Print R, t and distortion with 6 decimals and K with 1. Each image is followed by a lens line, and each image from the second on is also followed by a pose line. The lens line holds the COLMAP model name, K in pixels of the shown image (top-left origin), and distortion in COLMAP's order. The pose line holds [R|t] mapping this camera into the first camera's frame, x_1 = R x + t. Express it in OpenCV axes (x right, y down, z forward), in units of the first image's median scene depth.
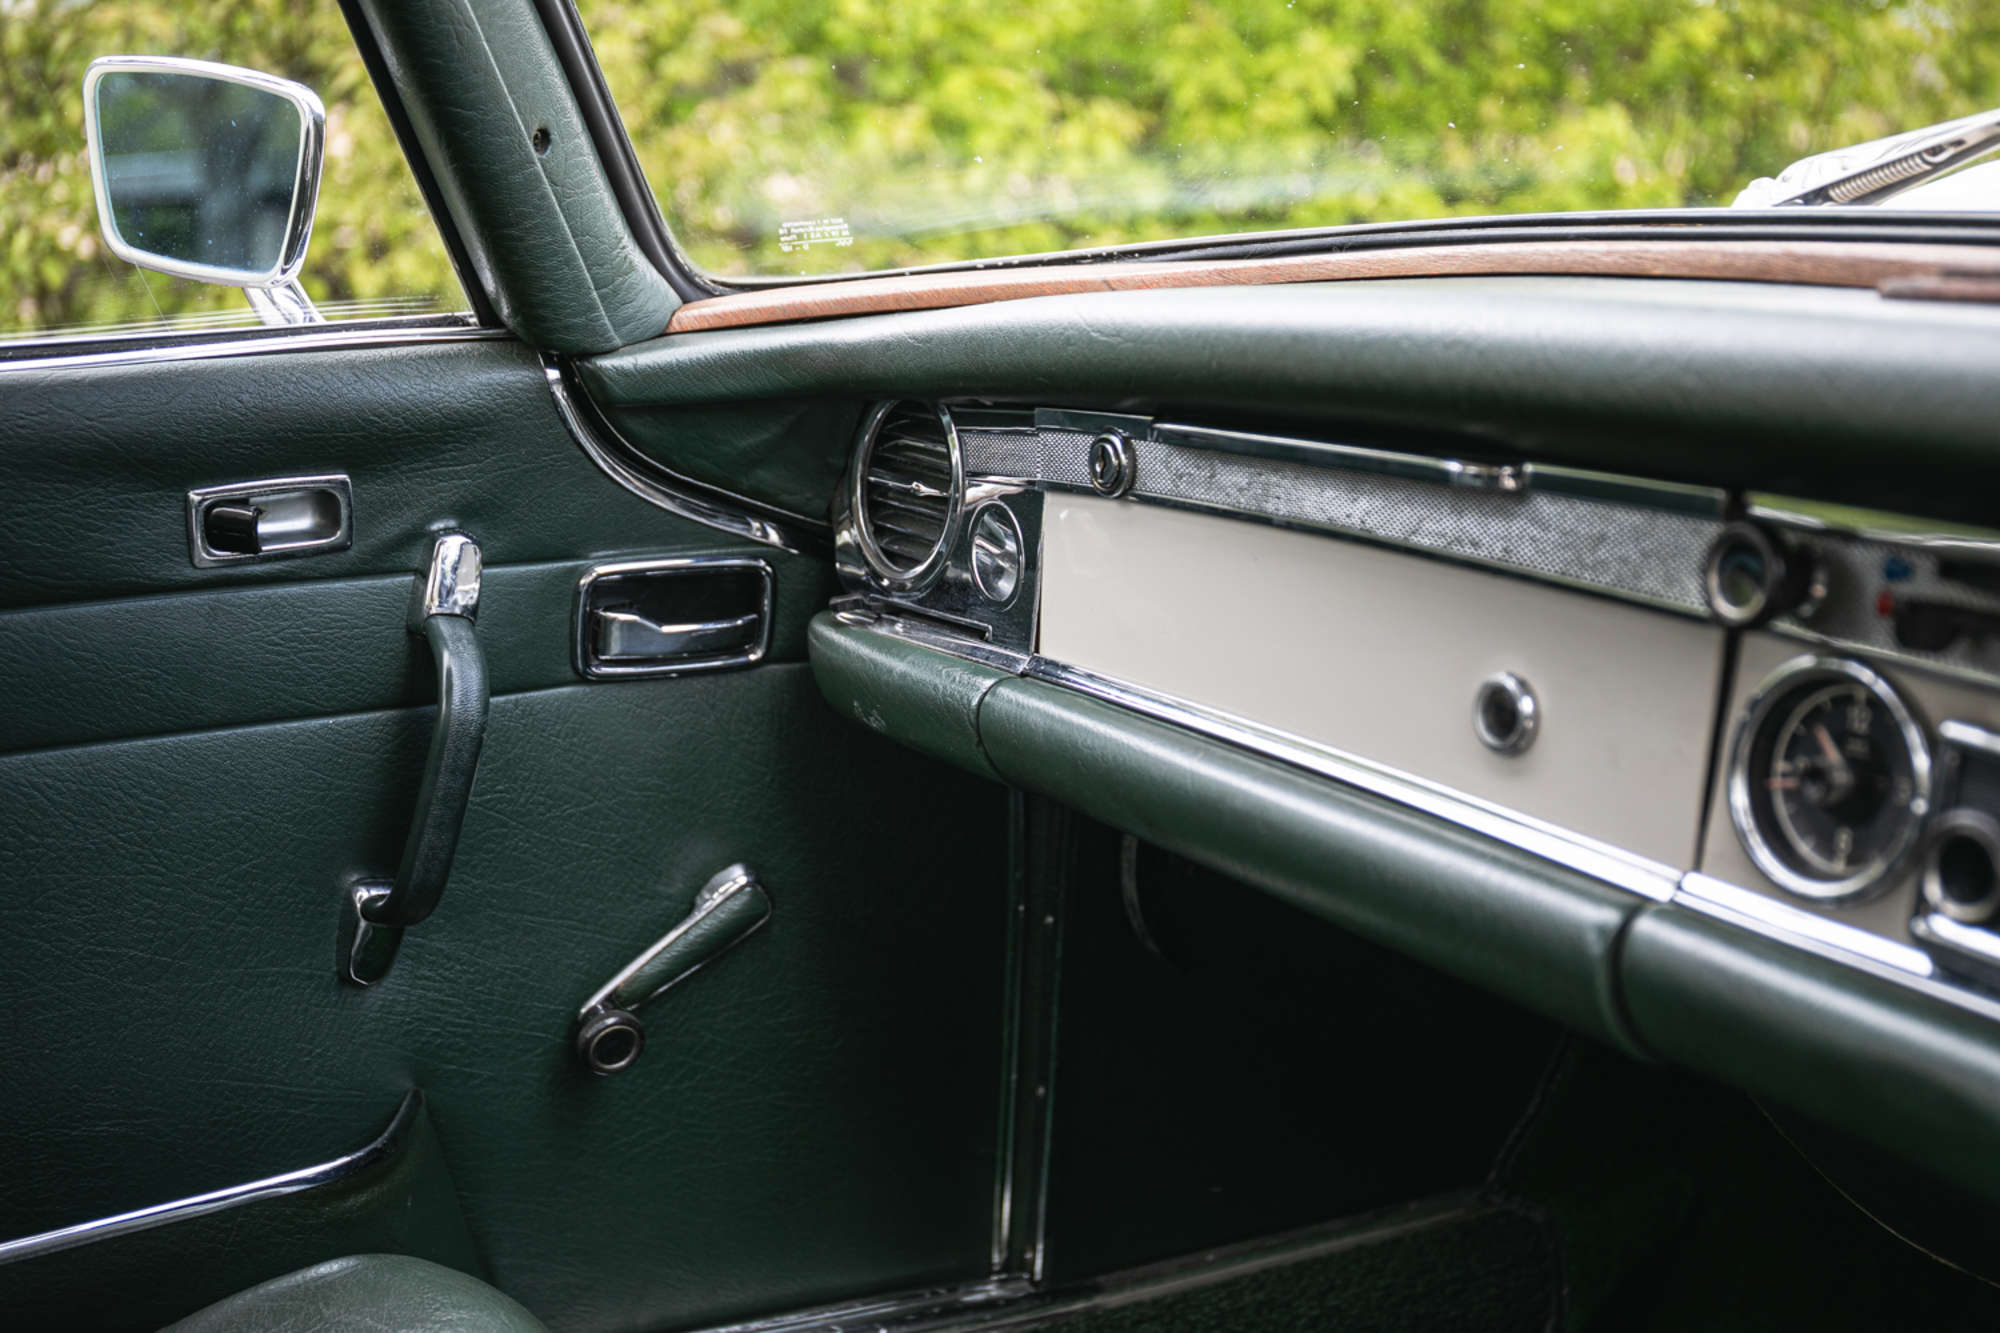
lens RADIAL K [[2564.7, 0, 984.6], [0, 2564.7, 651.8], [0, 0, 1]] dist [-0.016218, 0.000000]
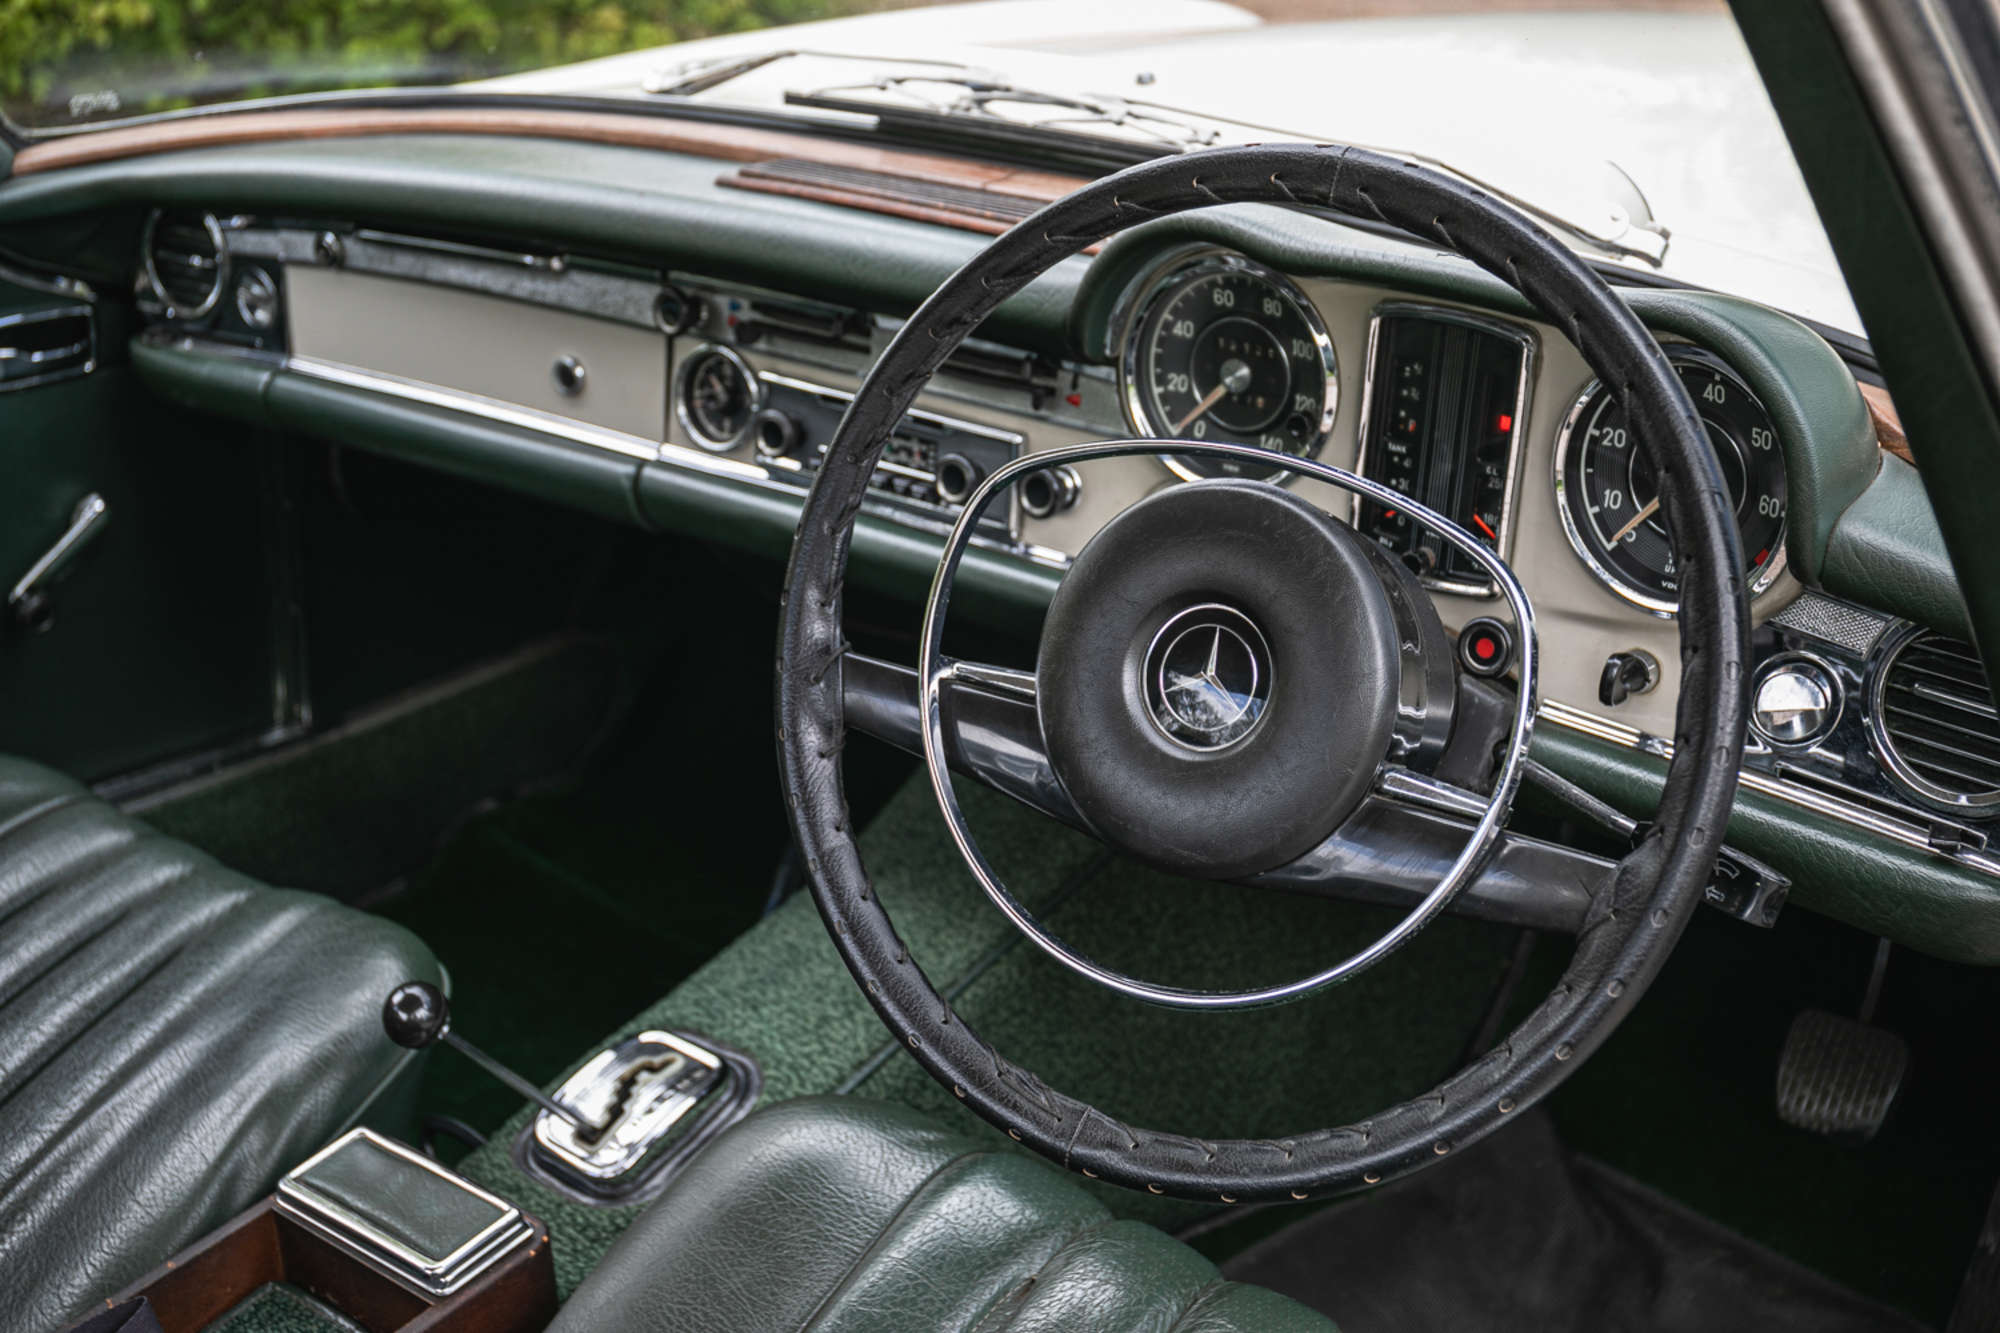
lens RADIAL K [[2498.1, 0, 1000.7], [0, 2498.1, 655.5], [0, 0, 1]] dist [-0.009921, 0.000000]
pose [[0.915118, -0.164938, 0.367906, -0.220814], [0.090105, 0.973081, 0.212120, -0.131864], [-0.392989, -0.160965, 0.905345, -0.858454]]
